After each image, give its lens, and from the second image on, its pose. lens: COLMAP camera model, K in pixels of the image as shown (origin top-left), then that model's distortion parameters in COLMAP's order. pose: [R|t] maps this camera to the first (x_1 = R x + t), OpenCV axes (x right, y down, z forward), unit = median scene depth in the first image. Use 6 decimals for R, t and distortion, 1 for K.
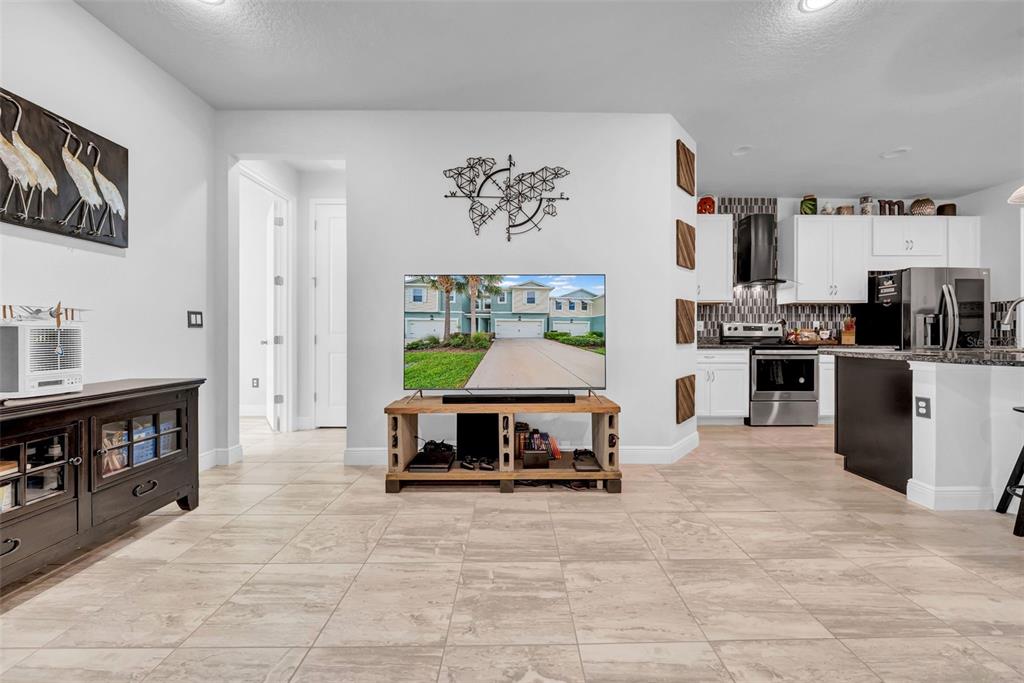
lens RADIAL K [[364.7, 0, 515.5], [0, 364.7, 334.6], [0, 0, 1]] dist [-0.003996, -0.000236]
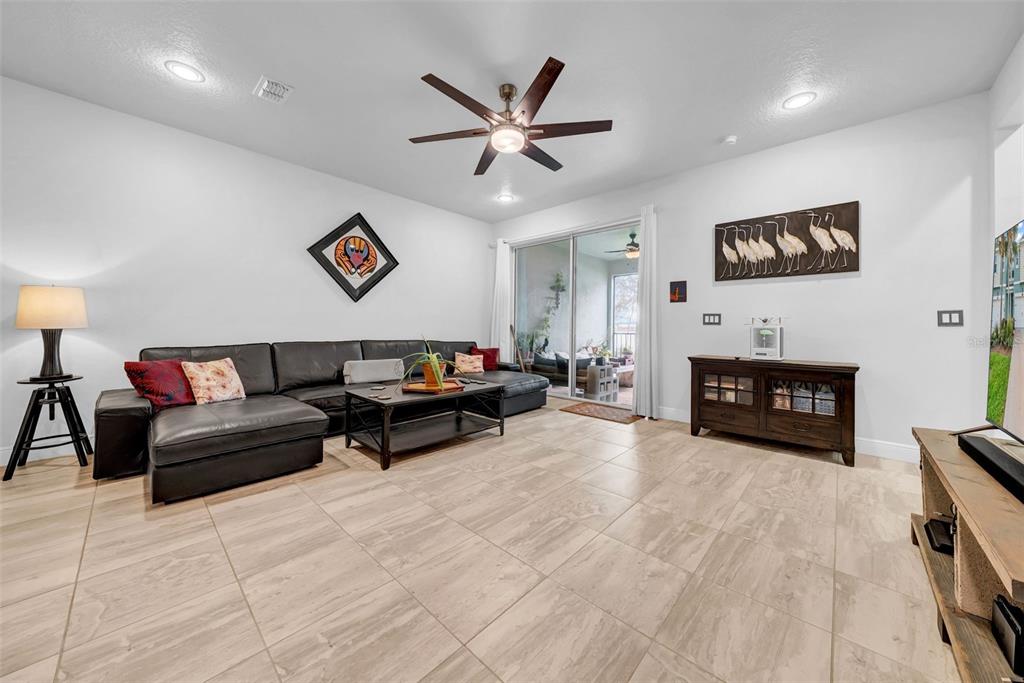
lens RADIAL K [[353.9, 0, 517.3], [0, 353.9, 325.4], [0, 0, 1]] dist [-0.003894, -0.000914]
pose [[-0.684450, -0.014850, -0.728909, 0.446182], [-0.011957, 0.999887, -0.009143, 0.001042], [0.728962, 0.002457, -0.684550, 0.522657]]
